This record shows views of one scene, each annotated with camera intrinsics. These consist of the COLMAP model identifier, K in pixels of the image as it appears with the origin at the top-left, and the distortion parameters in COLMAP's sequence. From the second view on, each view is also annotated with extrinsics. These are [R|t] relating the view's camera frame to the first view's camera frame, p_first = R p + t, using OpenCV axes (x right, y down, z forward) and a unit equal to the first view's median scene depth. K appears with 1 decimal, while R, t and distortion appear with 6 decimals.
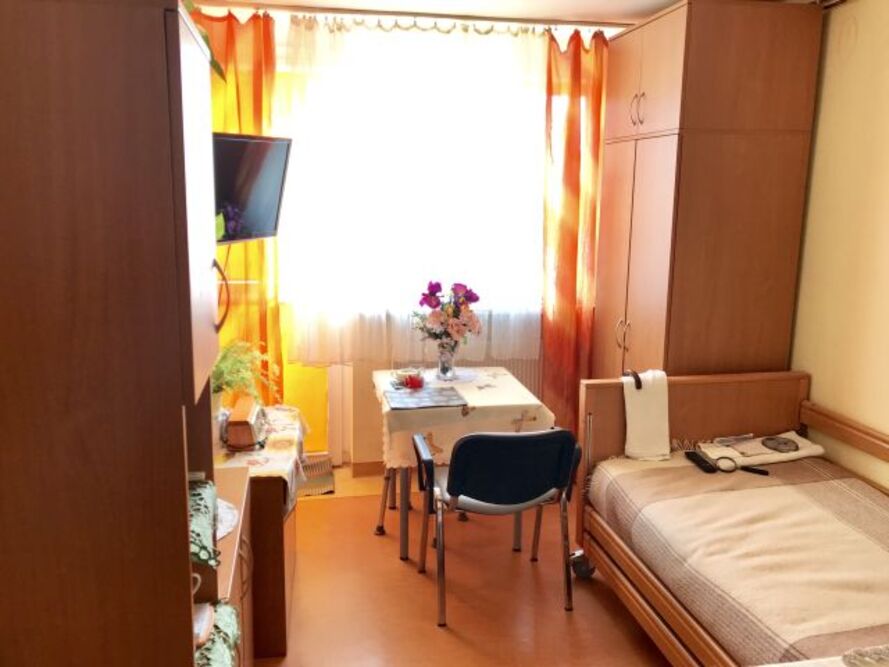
lens RADIAL K [[757.2, 0, 444.5], [0, 757.2, 333.5], [0, 0, 1]] dist [-0.008595, -0.022506]
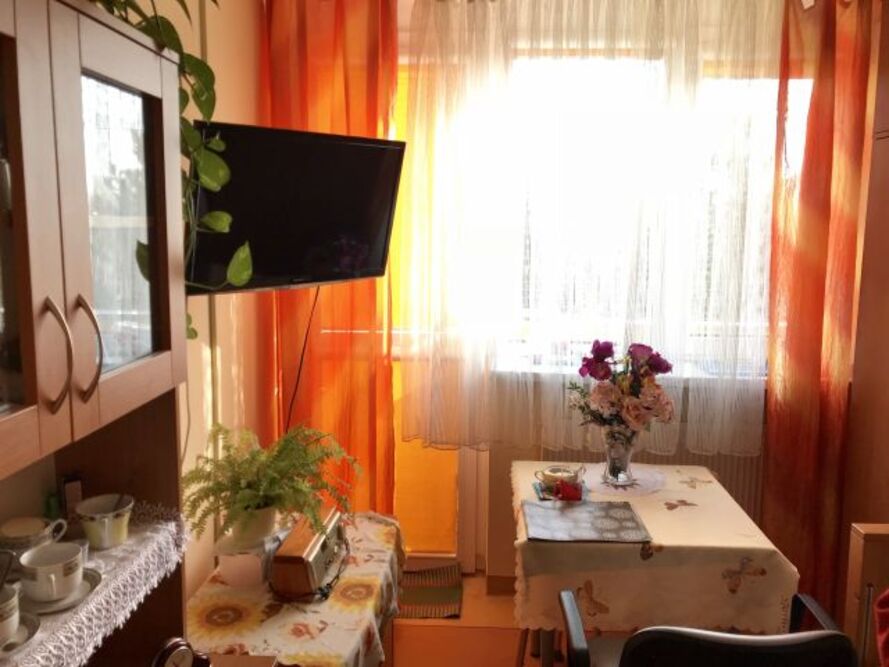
lens RADIAL K [[757.2, 0, 444.5], [0, 757.2, 333.5], [0, 0, 1]] dist [-0.008595, -0.022506]
pose [[0.973632, 0.020721, -0.227180, 0.002650], [-0.030047, 0.998838, -0.037668, -0.045535], [0.226136, 0.043501, 0.973124, 0.311651]]
